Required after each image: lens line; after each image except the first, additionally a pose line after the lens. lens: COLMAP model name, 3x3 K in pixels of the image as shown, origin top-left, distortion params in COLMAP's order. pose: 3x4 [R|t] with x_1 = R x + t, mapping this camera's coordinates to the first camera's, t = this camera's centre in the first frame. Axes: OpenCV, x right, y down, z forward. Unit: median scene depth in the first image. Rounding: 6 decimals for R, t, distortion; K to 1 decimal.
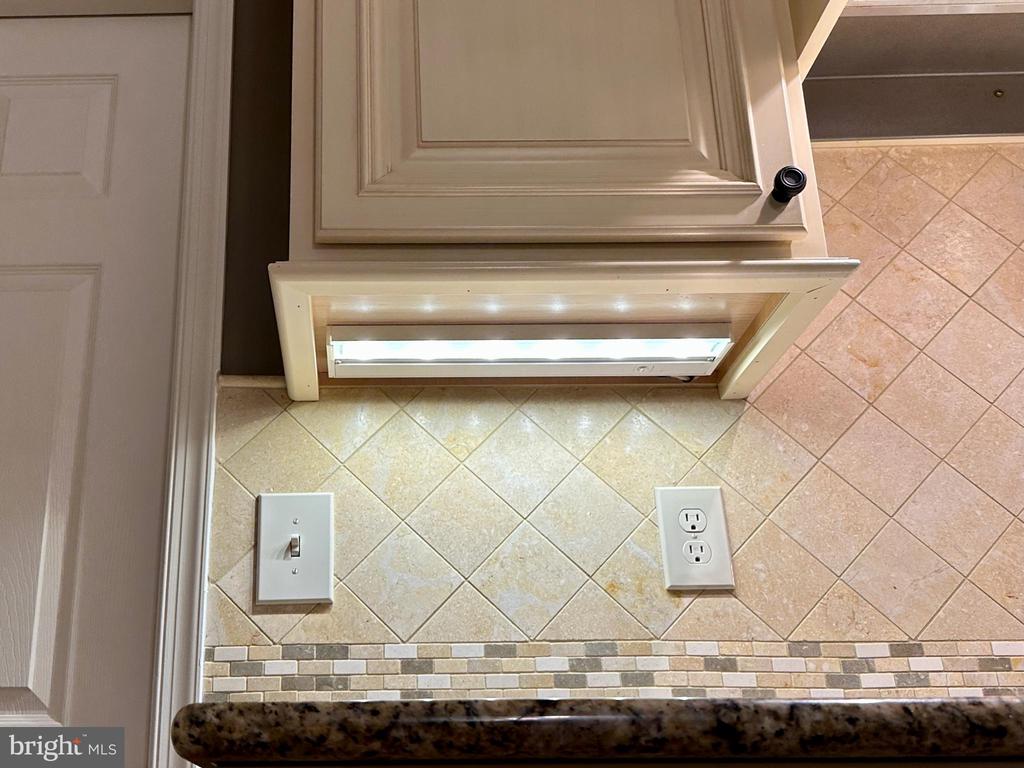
lens RADIAL K [[1018.3, 0, 511.8], [0, 1018.3, 461.8], [0, 0, 1]] dist [0.116543, -0.015263]
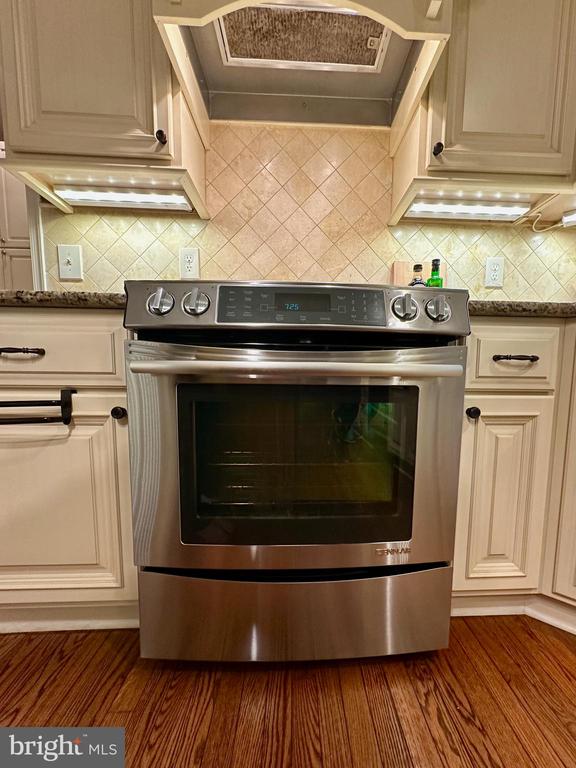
lens RADIAL K [[307.1, 0, 288.0], [0, 307.1, 384.0], [0, 0, 1]] dist [0.011781, 0.000426]
pose [[0.999301, 0.022799, 0.029621, 0.490887], [-0.032780, 0.915343, 0.401339, 0.017036], [-0.017964, -0.402029, 0.915451, -0.113453]]
